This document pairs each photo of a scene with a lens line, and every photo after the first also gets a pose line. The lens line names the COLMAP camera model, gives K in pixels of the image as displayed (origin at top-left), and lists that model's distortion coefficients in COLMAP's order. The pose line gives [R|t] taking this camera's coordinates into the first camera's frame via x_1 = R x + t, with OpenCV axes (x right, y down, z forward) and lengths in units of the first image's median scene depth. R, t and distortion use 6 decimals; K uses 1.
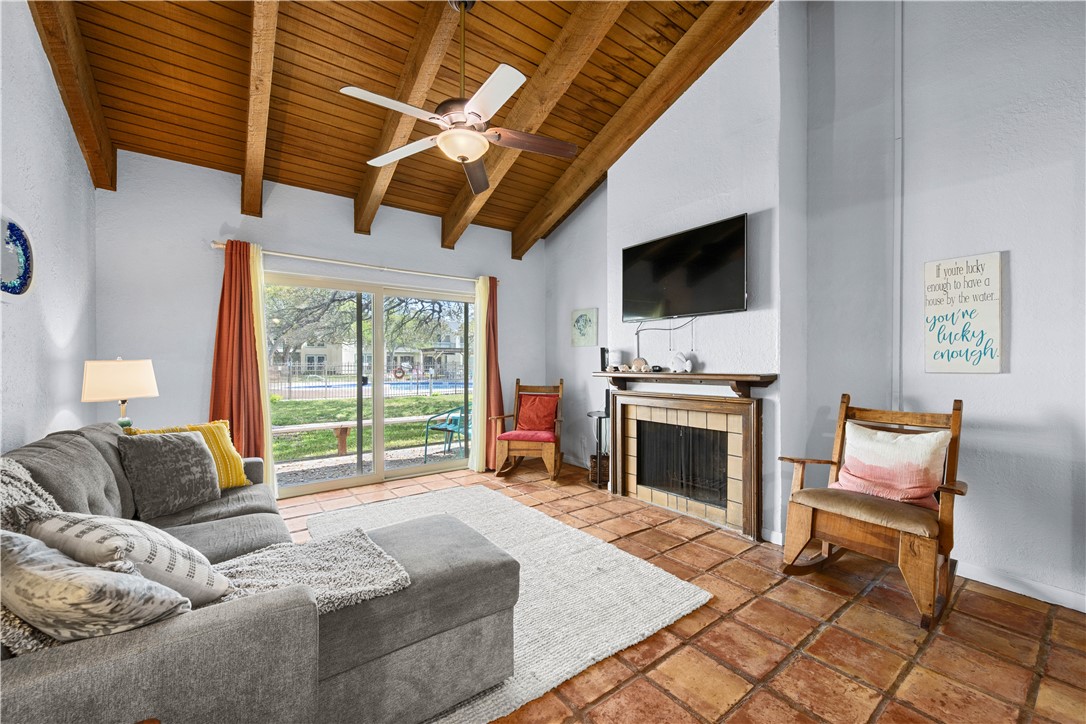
lens RADIAL K [[428.8, 0, 549.1], [0, 428.8, 365.0], [0, 0, 1]] dist [-0.000457, -0.000183]
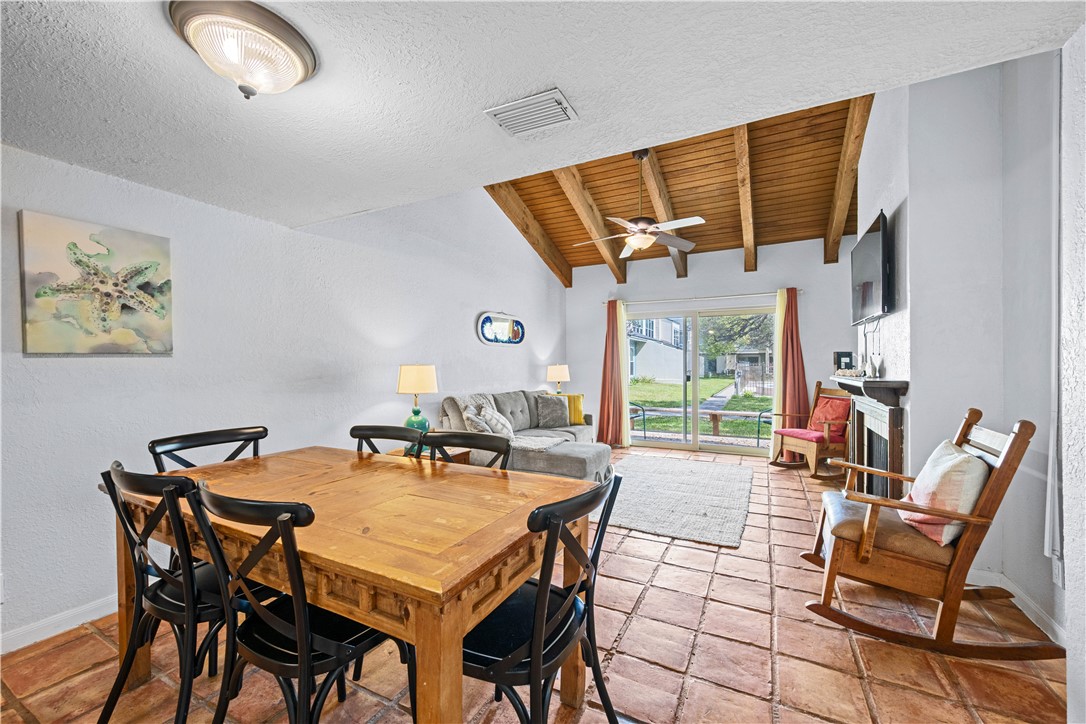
lens RADIAL K [[428.8, 0, 549.3], [0, 428.8, 364.5], [0, 0, 1]] dist [-0.000457, -0.000183]
pose [[0.437455, -0.000021, -0.899241, 0.844914], [-0.000728, 1.000000, -0.000378, -0.011131], [0.899240, 0.000820, 0.437454, -0.055624]]
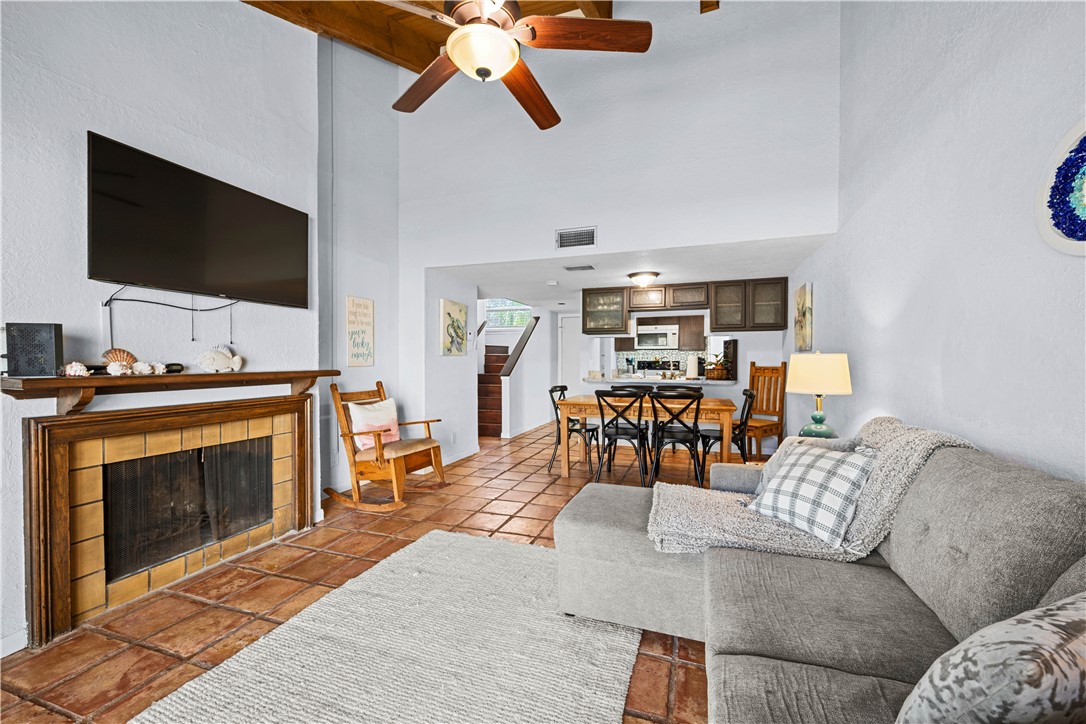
lens RADIAL K [[428.8, 0, 547.9], [0, 428.8, 363.5], [0, 0, 1]] dist [-0.000457, -0.000183]
pose [[-0.556254, -0.002181, 0.831010, -0.612758], [0.003676, 0.999980, 0.005085, 0.001150], [-0.831004, 0.005884, -0.556235, 0.938415]]
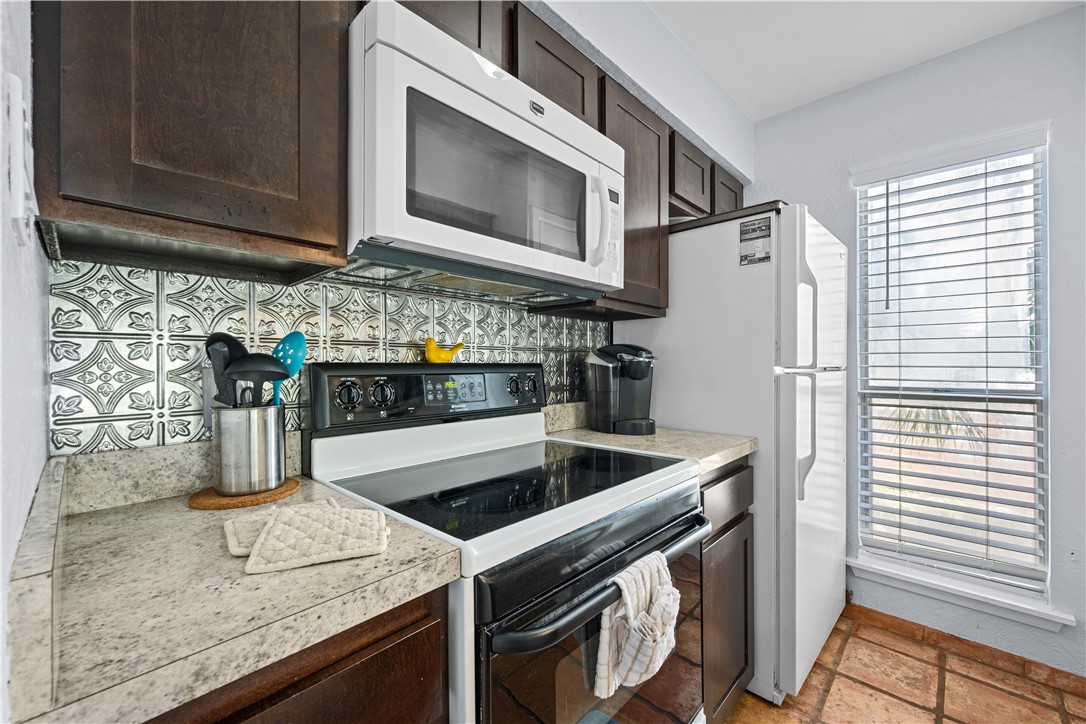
lens RADIAL K [[428.8, 0, 551.8], [0, 428.8, 363.4], [0, 0, 1]] dist [-0.000457, -0.000183]
pose [[-0.985261, 0.005171, -0.170978, 1.016542], [0.004246, 0.999974, 0.005771, -0.000399], [0.171003, 0.004960, -0.985258, -0.528077]]
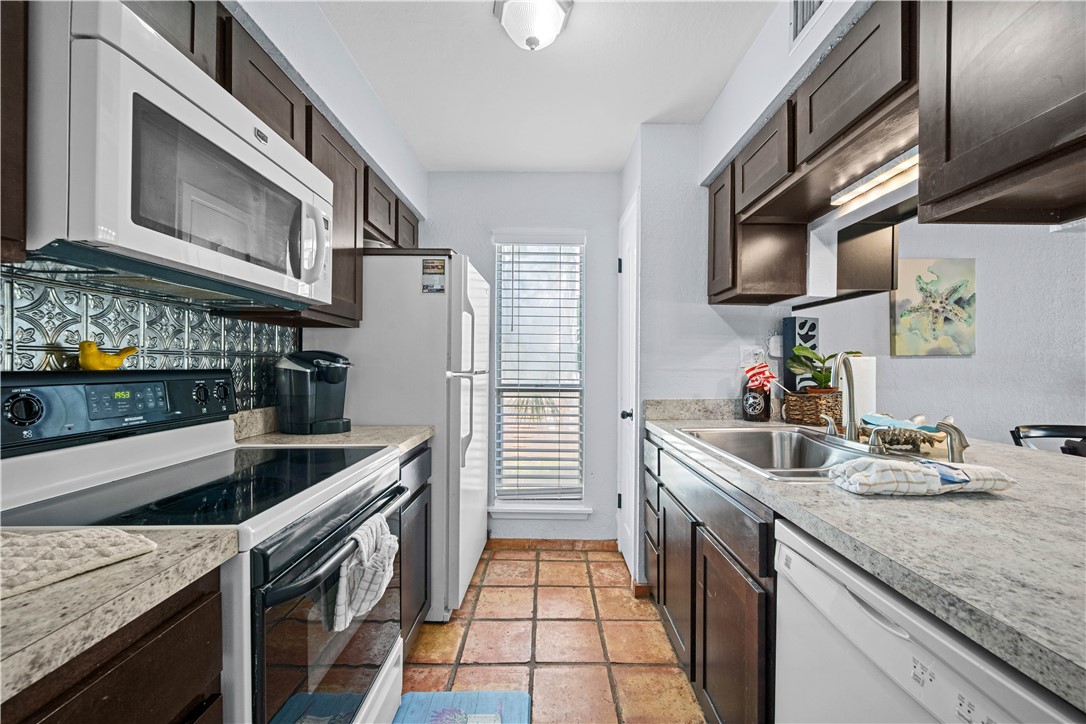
lens RADIAL K [[428.8, 0, 547.0], [0, 428.8, 365.7], [0, 0, 1]] dist [-0.000457, -0.000183]
pose [[-0.603531, 0.002362, -0.797336, 1.104601], [-0.009170, 0.999909, 0.009903, -0.008730], [0.797286, 0.013288, -0.603455, -0.454712]]
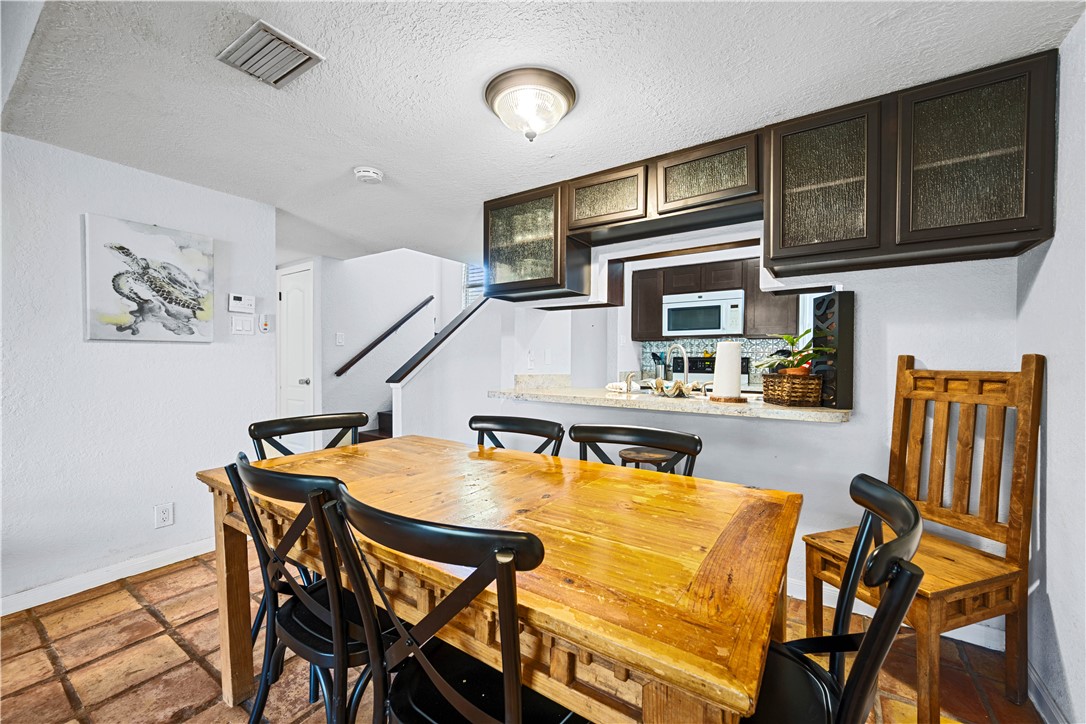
lens RADIAL K [[428.8, 0, 548.9], [0, 428.8, 365.7], [0, 0, 1]] dist [-0.000457, -0.000183]
pose [[-0.331922, -0.011181, 0.943240, -0.069460], [0.000350, 0.999928, 0.011976, 0.011539], [-0.943307, 0.004305, -0.331895, 0.017959]]
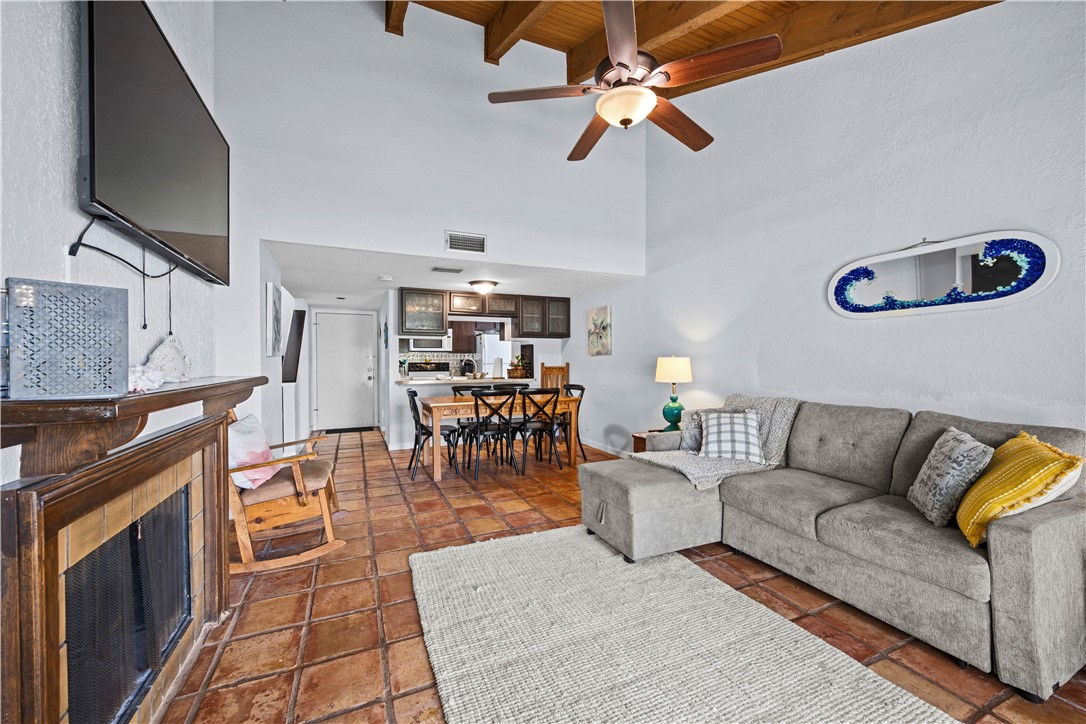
lens RADIAL K [[428.8, 0, 548.1], [0, 428.8, 361.8], [0, 0, 1]] dist [-0.000457, -0.000183]
pose [[-0.975781, 0.007490, 0.218620, -0.166711], [0.008023, 0.999967, 0.001550, -0.001703], [-0.218601, 0.003266, -0.975809, 1.344128]]
